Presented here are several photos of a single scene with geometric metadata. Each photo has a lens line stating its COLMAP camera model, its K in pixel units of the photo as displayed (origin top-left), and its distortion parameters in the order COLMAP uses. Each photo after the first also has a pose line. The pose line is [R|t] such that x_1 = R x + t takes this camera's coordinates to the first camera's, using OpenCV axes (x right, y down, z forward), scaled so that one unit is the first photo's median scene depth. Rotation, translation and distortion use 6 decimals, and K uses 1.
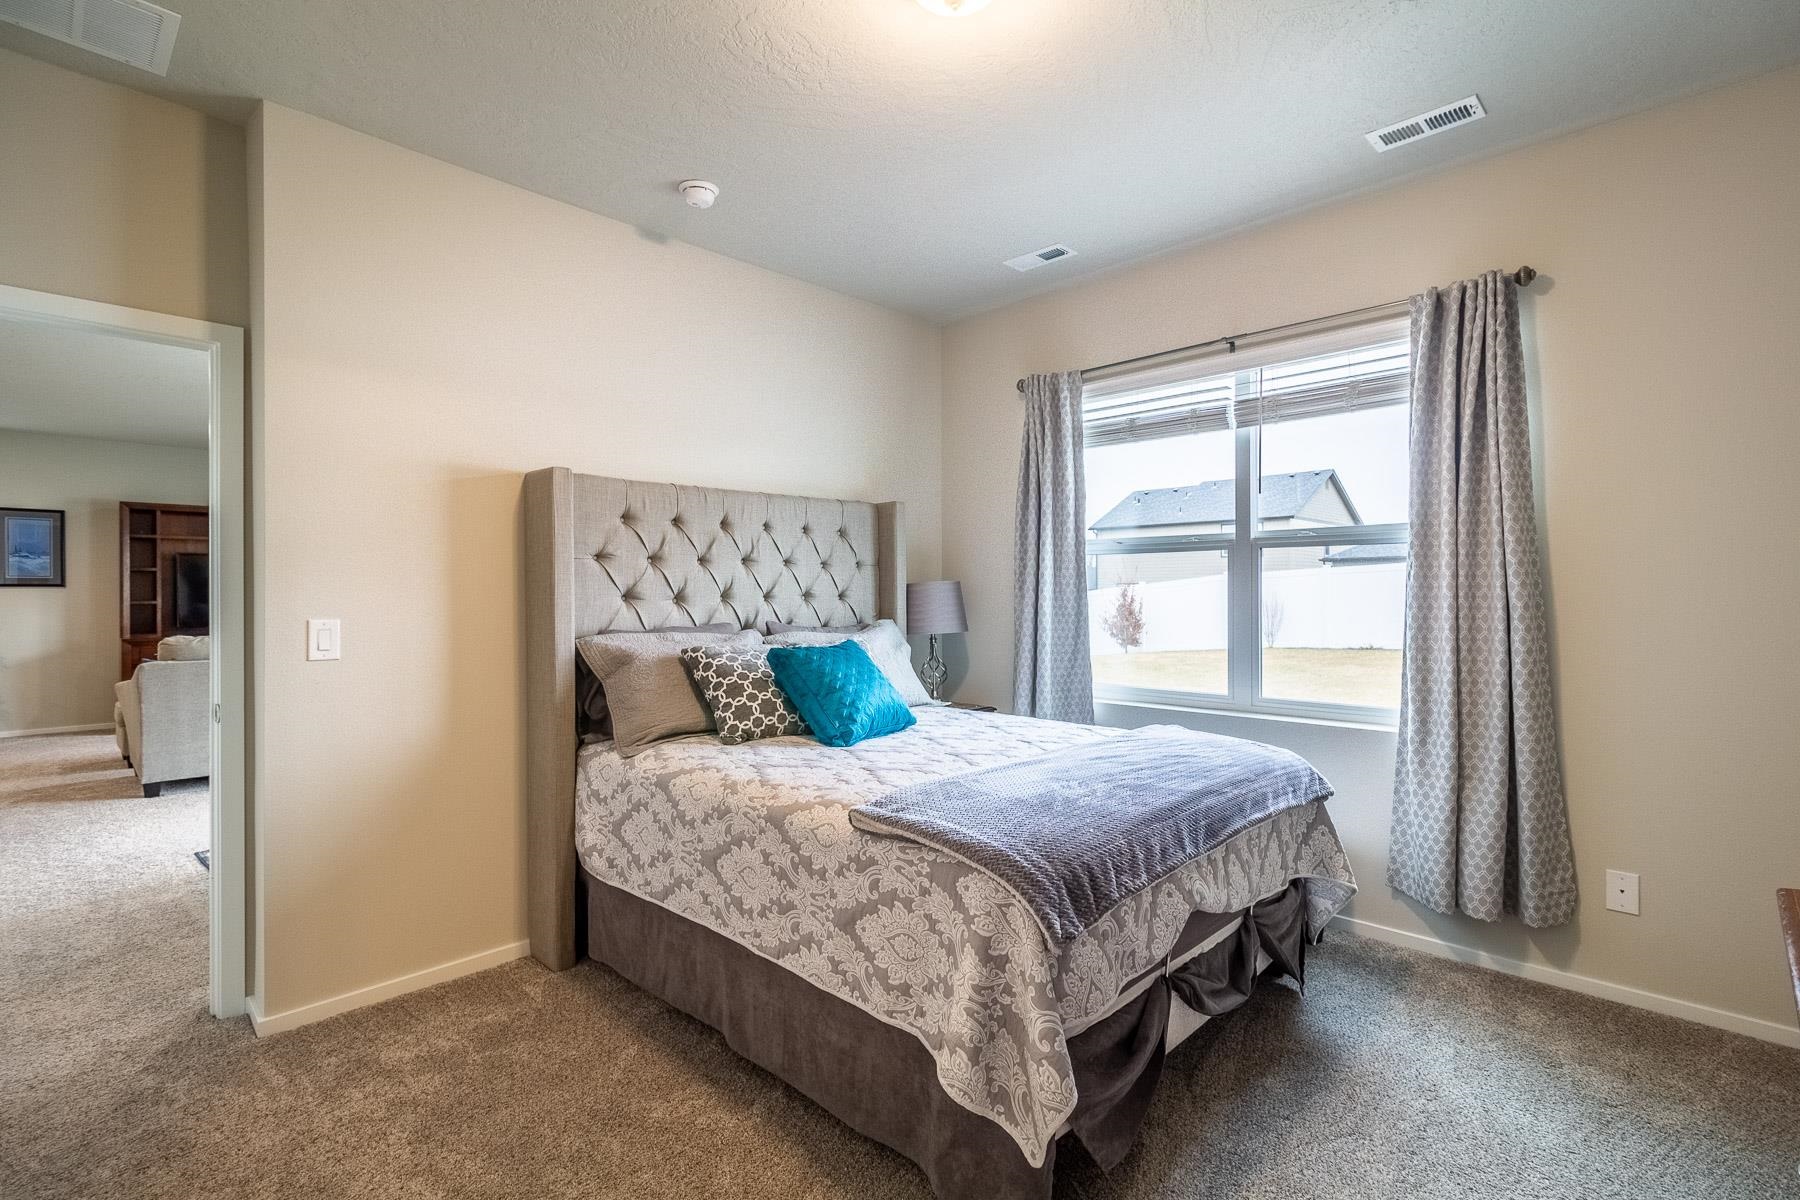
lens RADIAL K [[805.1, 0, 900.3], [0, 805.1, 616.9], [0, 0, 1]] dist [-0.026996, -0.000120]
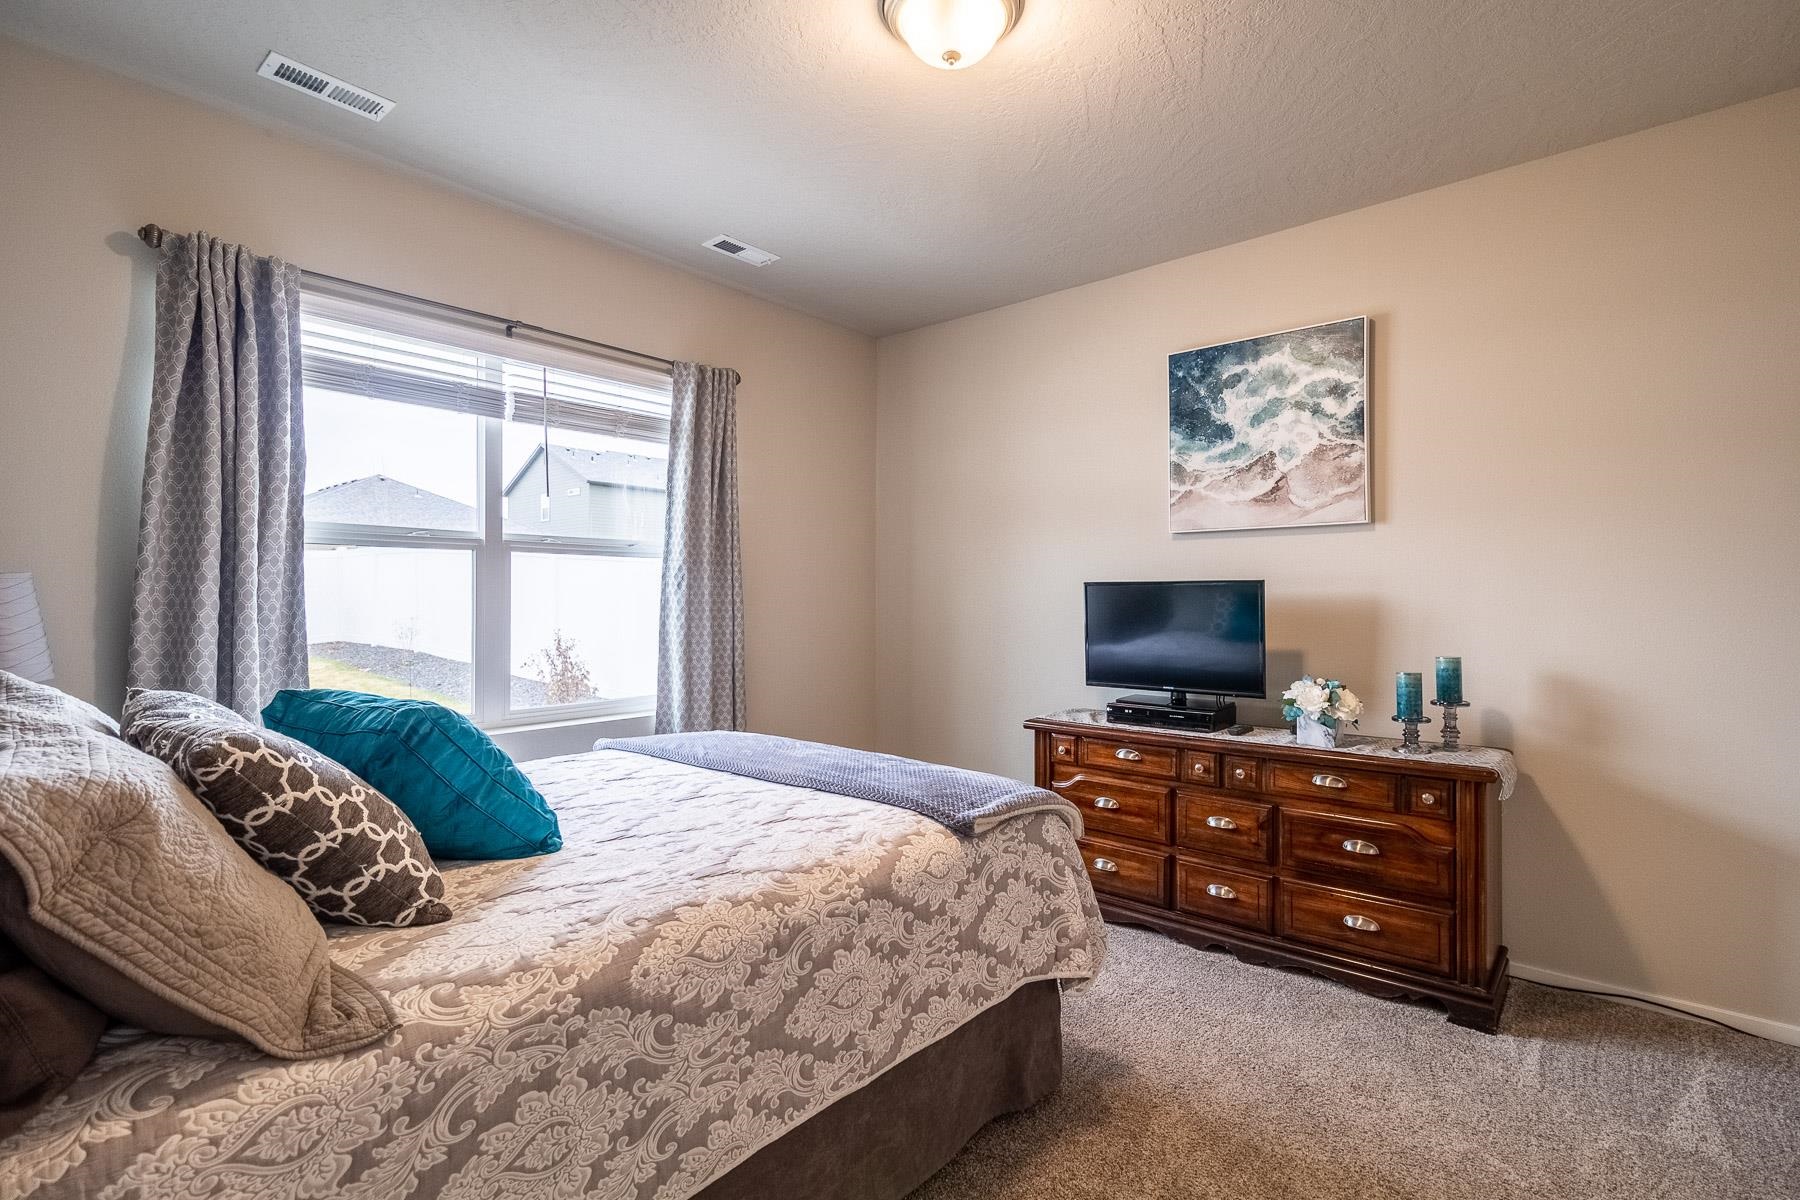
lens RADIAL K [[865.6, 0, 928.2], [0, 865.6, 594.9], [0, 0, 1]] dist [0.003021, 0.000323]
pose [[-0.086246, 0.005906, 0.996256, -0.906546], [0.024508, 0.999692, -0.003804, -0.030040], [-0.995972, 0.024088, -0.086364, 0.912193]]
